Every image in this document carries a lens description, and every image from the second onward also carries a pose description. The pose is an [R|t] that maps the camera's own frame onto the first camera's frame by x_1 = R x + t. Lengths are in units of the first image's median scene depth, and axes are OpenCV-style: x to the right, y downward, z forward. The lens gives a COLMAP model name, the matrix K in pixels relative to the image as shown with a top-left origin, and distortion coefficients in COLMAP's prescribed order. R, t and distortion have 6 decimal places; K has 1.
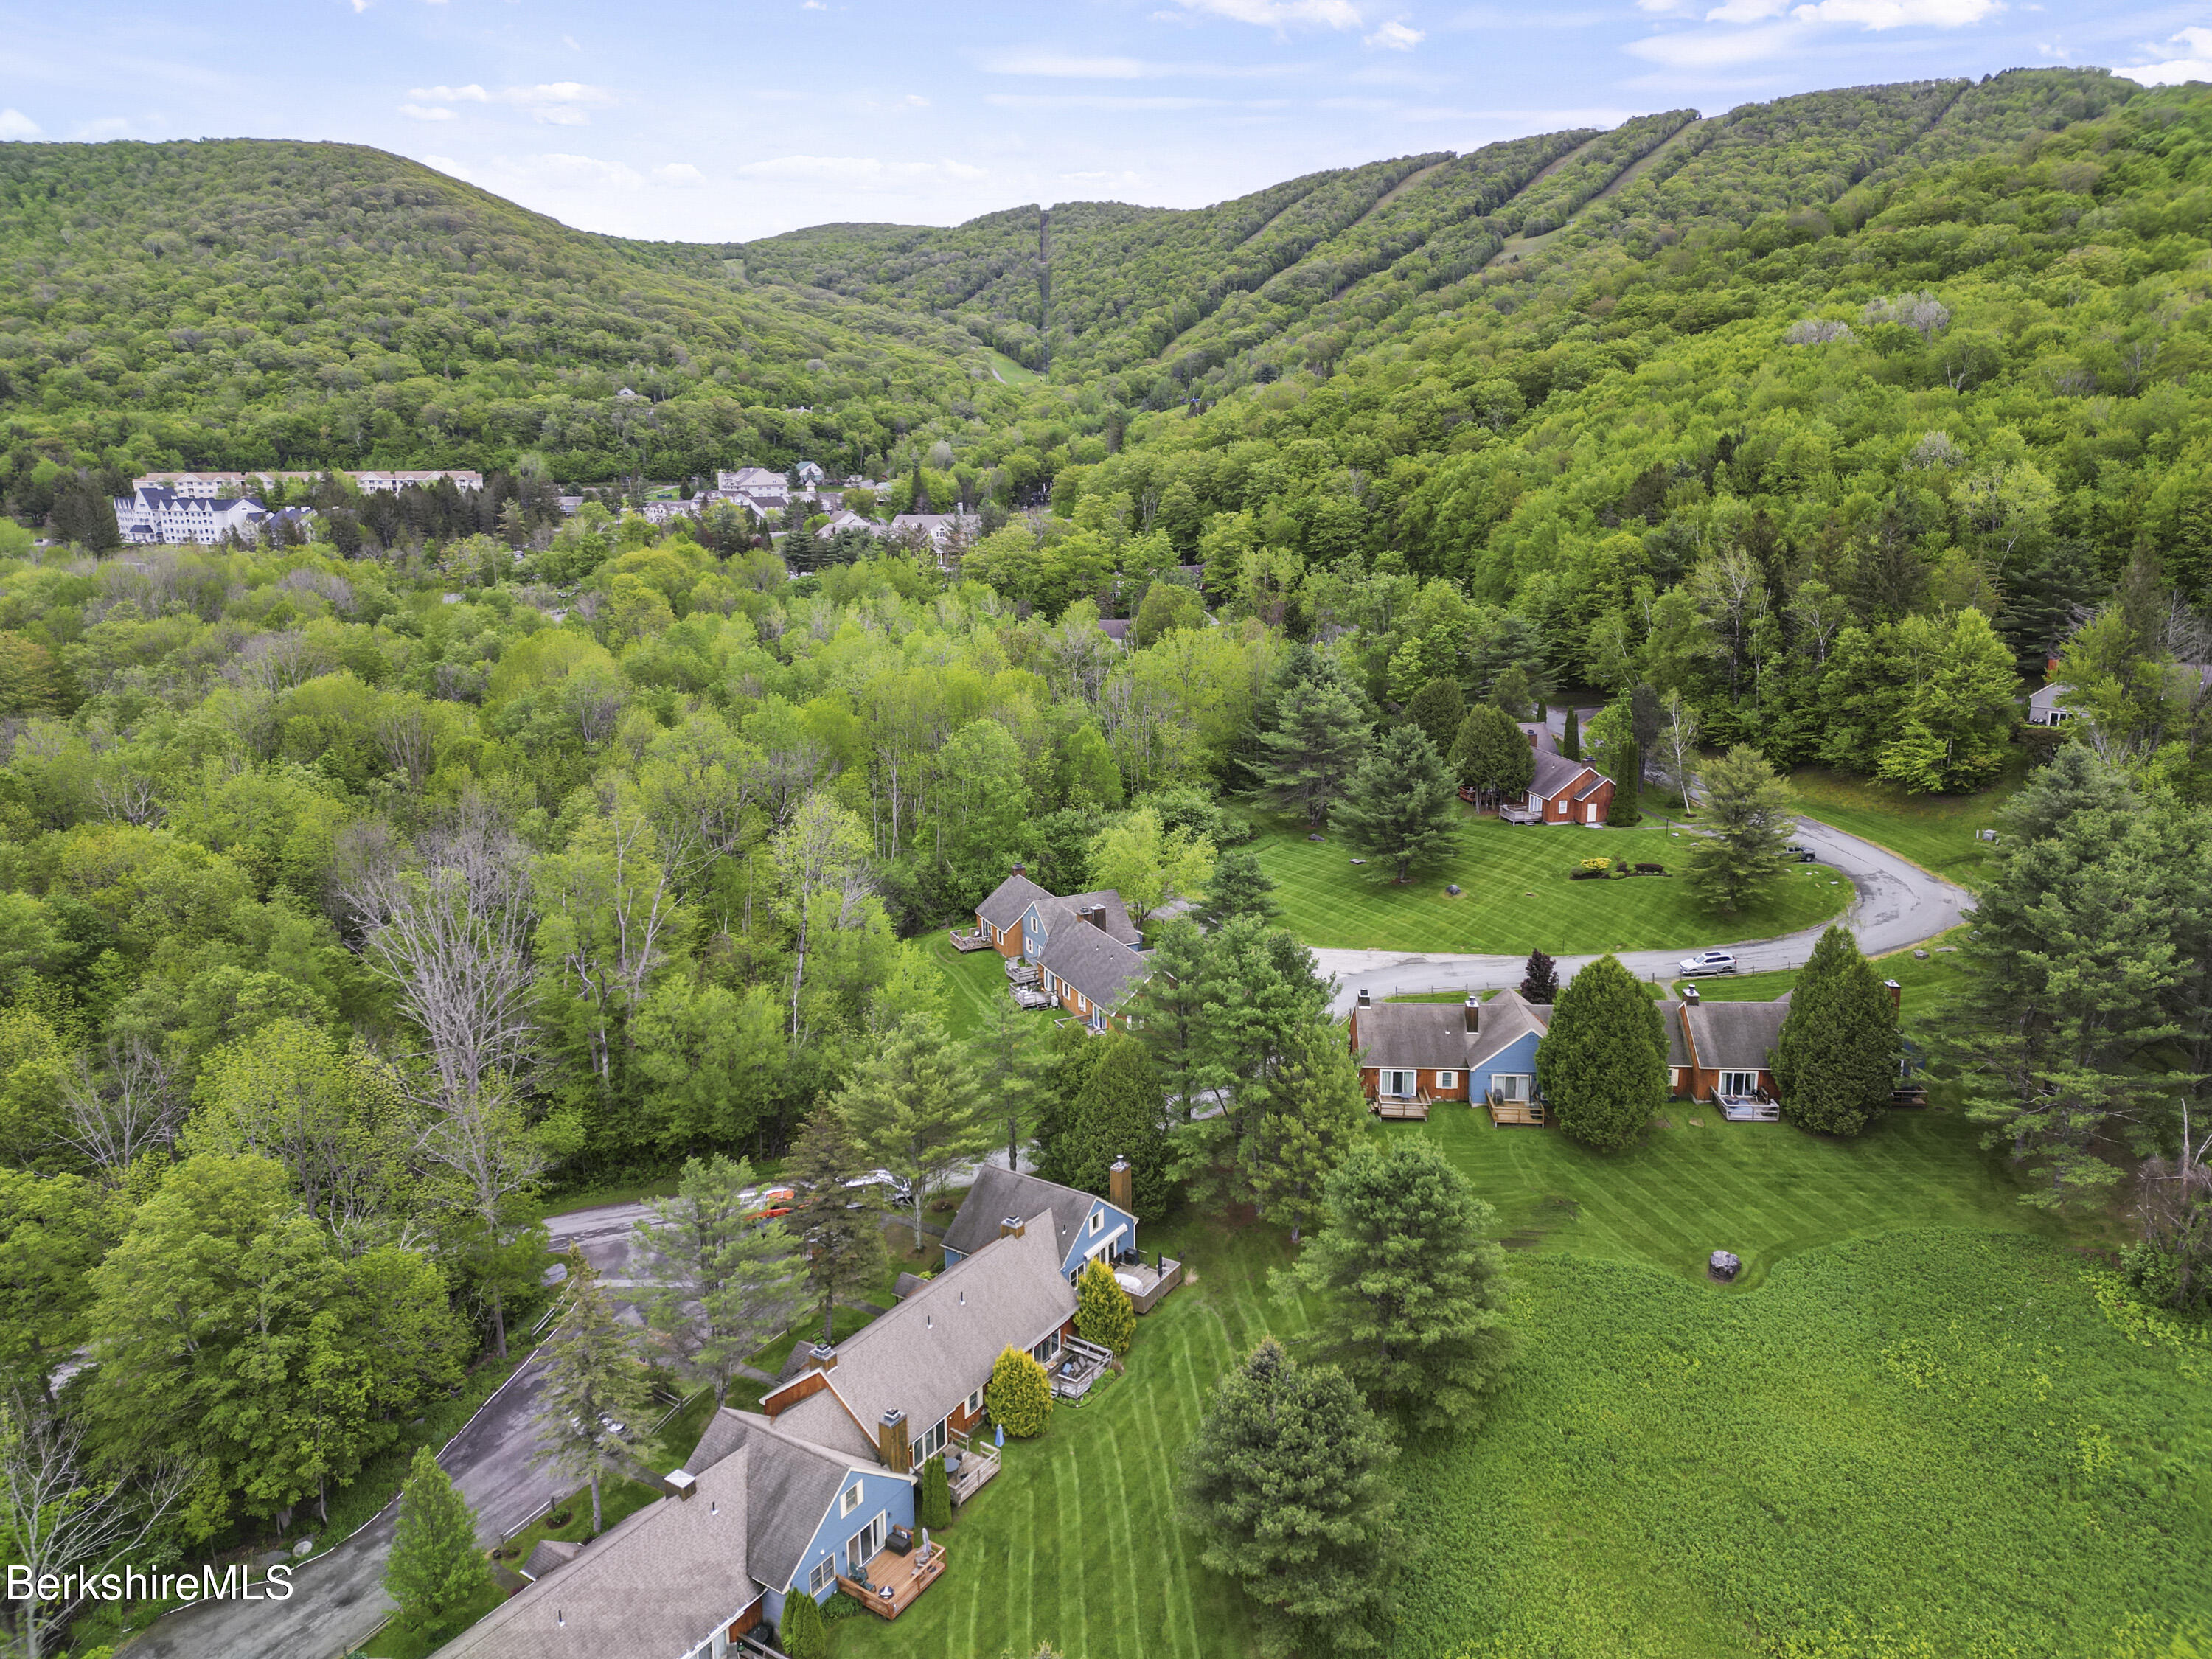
lens RADIAL K [[1535.1, 0, 1101.8], [0, 1535.1, 797.0], [0, 0, 1]] dist [0.078575, -0.074235]
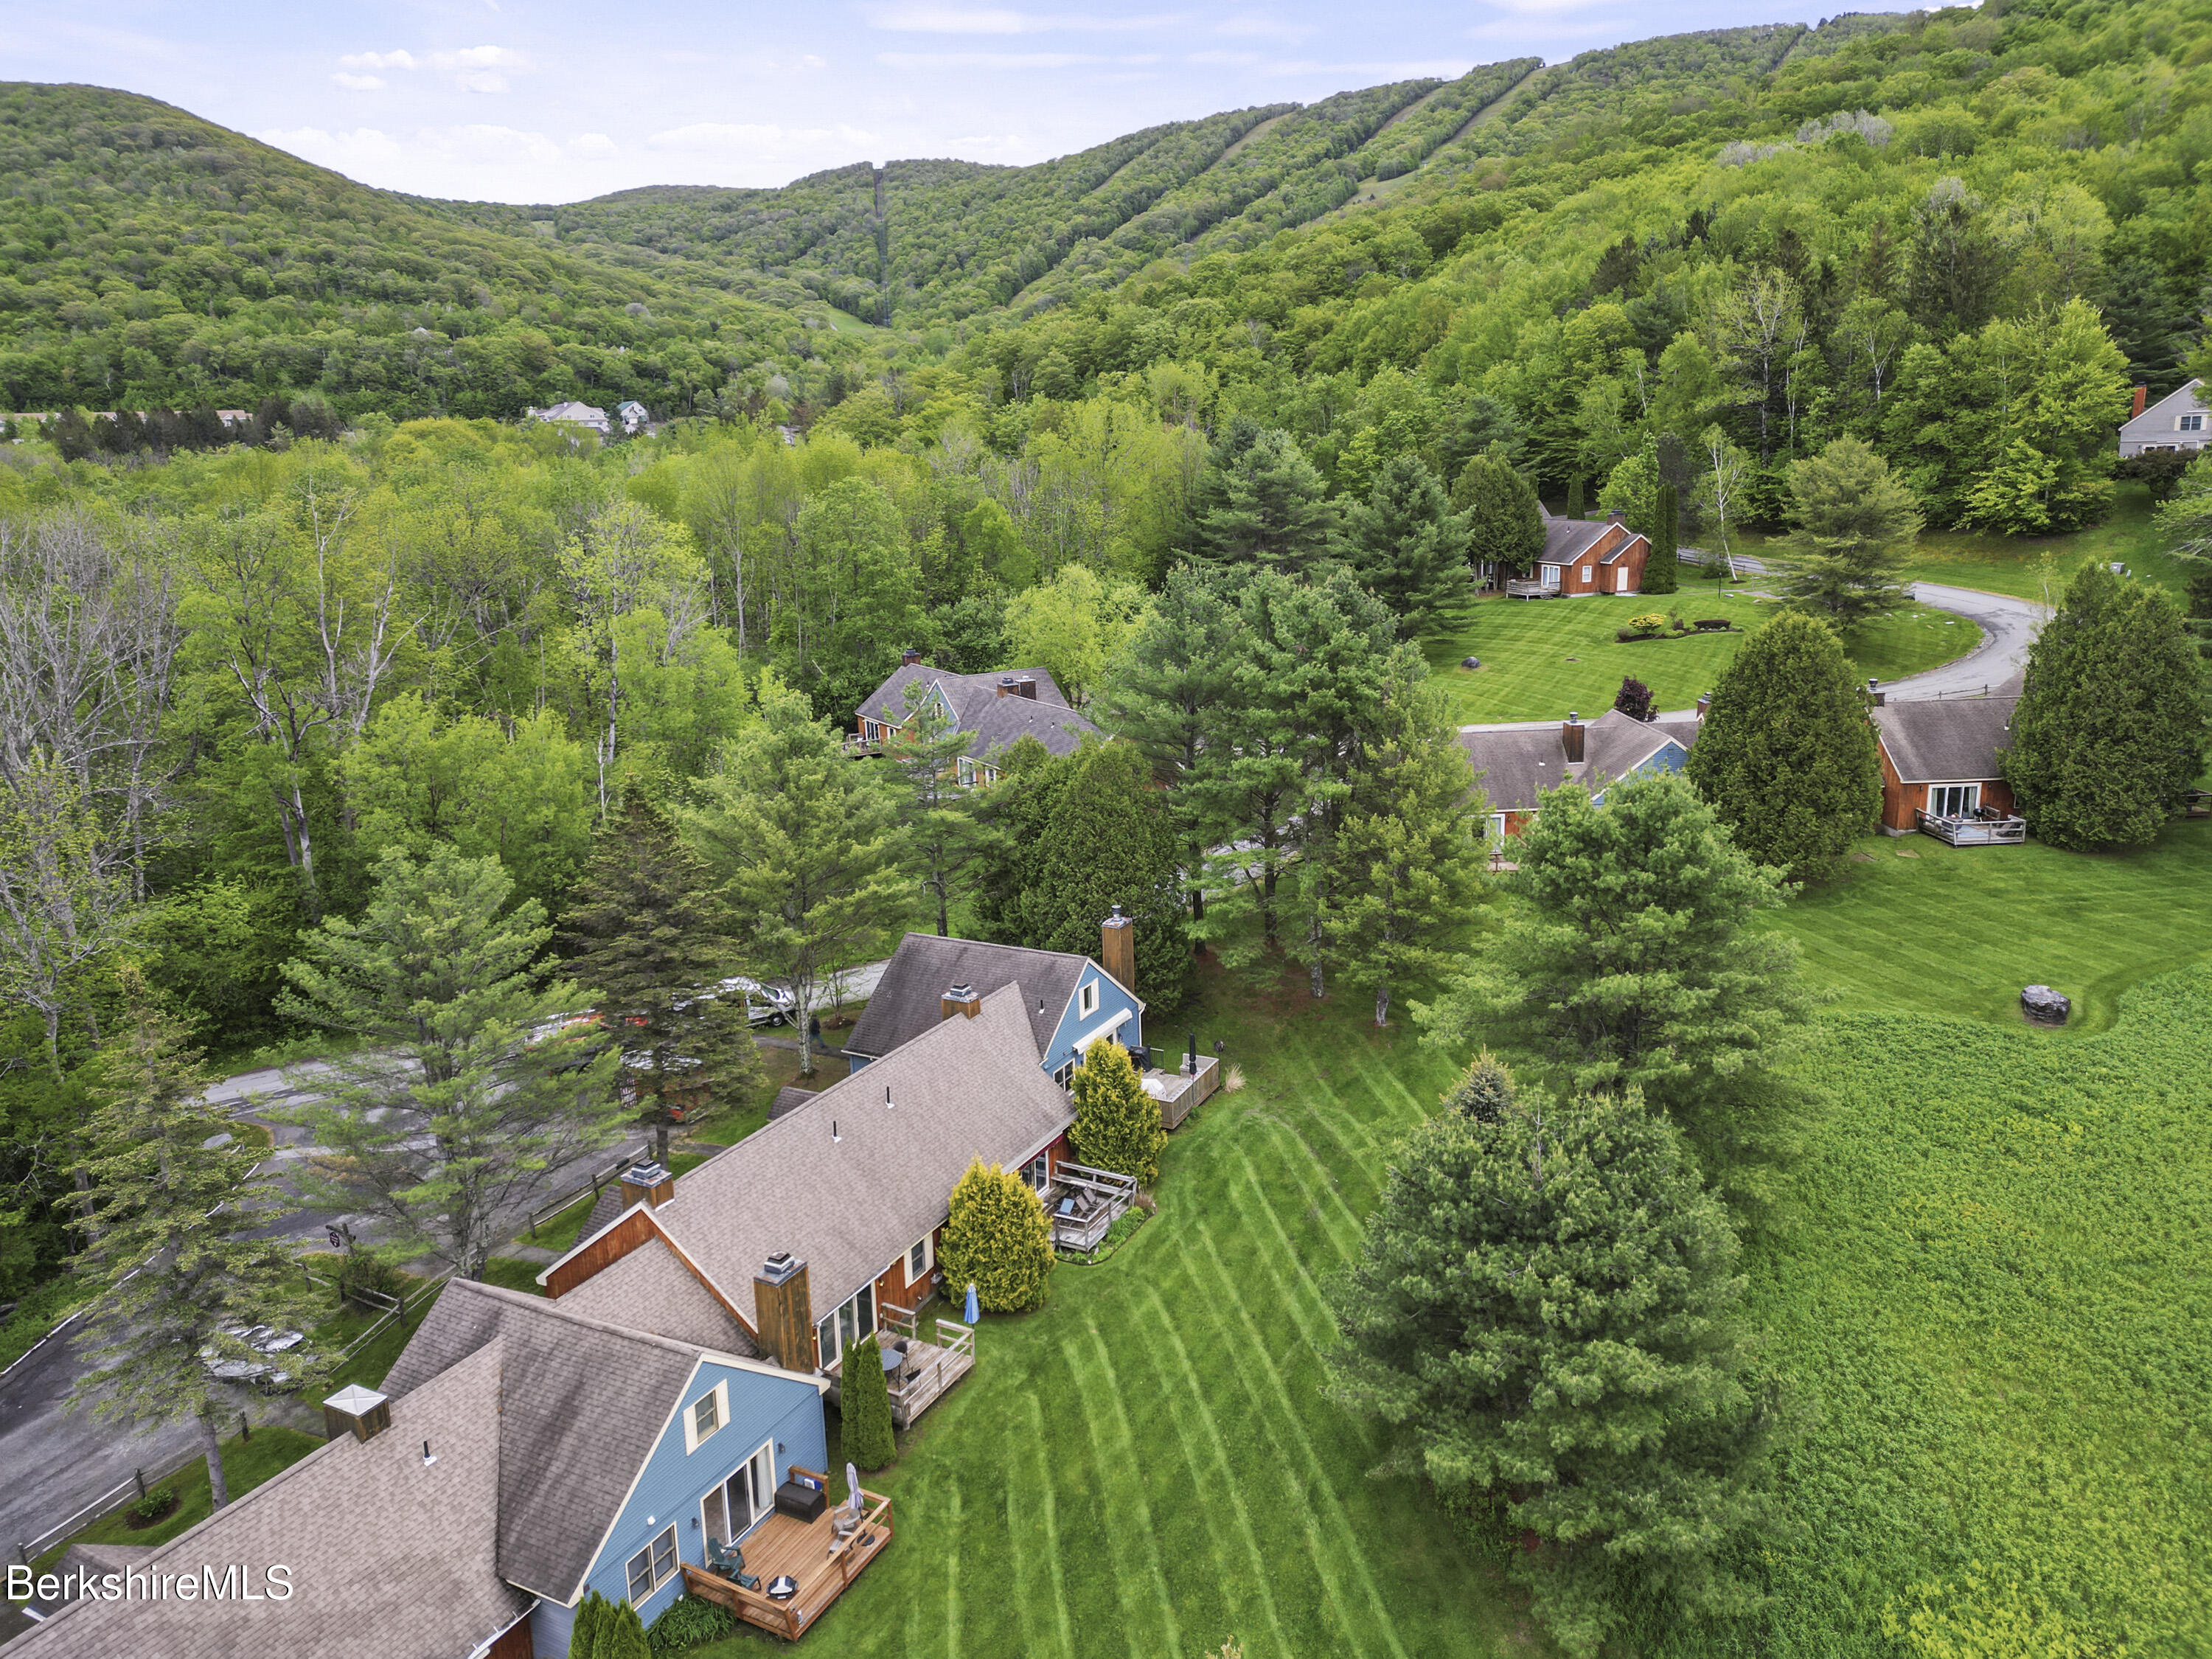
lens RADIAL K [[1567.7, 0, 1100.4], [0, 1567.7, 792.9], [0, 0, 1]] dist [0.079607, -0.073679]
pose [[0.995224, -0.038782, 0.089582, -0.014320], [0.038996, 0.999239, -0.000640, 0.051180], [-0.089489, 0.004131, 0.995979, 0.094640]]
